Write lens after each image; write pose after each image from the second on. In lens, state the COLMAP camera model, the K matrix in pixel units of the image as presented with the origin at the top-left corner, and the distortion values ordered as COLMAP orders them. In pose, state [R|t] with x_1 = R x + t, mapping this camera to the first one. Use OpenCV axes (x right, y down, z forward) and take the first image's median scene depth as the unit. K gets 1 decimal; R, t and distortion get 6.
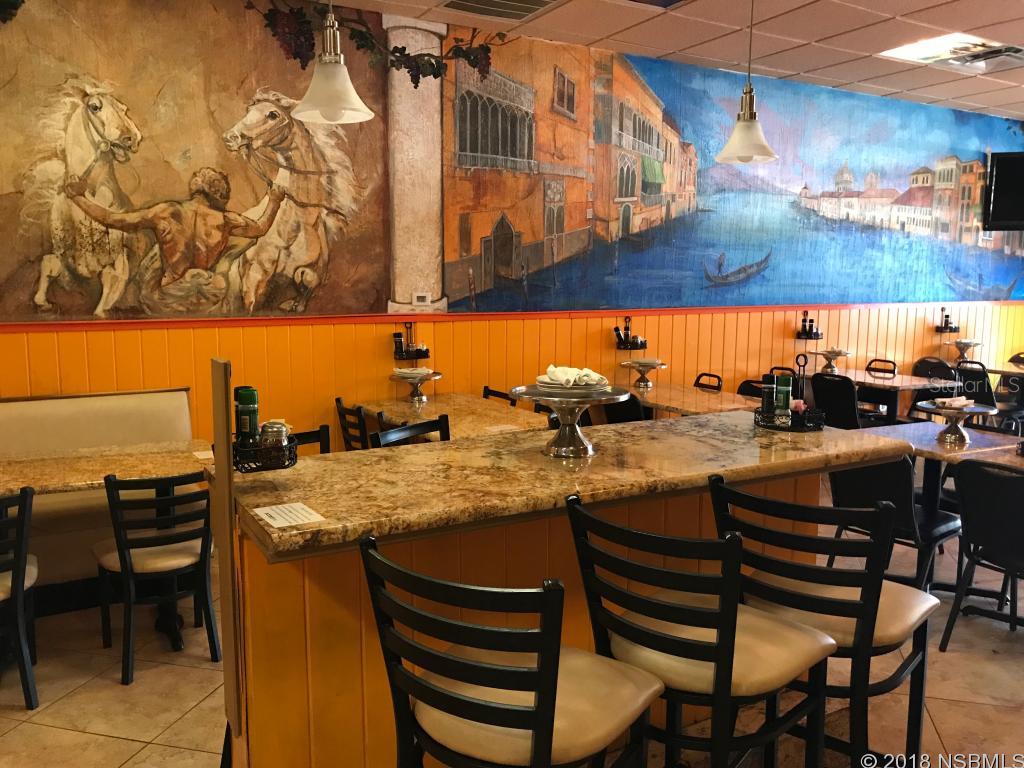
lens RADIAL K [[829.8, 0, 507.9], [0, 829.8, 384.4], [0, 0, 1]] dist [0.009310, -0.000955]
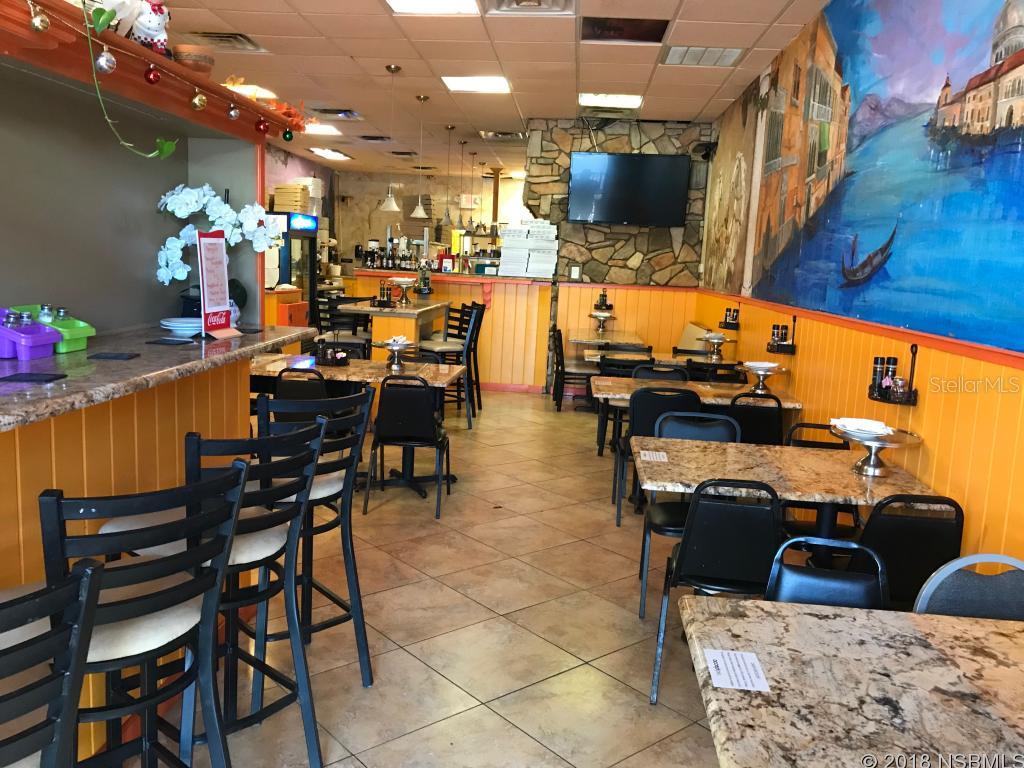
lens RADIAL K [[829.8, 0, 507.9], [0, 829.8, 384.4], [0, 0, 1]] dist [0.009310, -0.000955]
pose [[-0.585564, 0.087948, -0.805841, 0.949730], [-0.170144, 0.958619, 0.228257, -0.148522], [0.792569, 0.270768, -0.546369, 1.174473]]
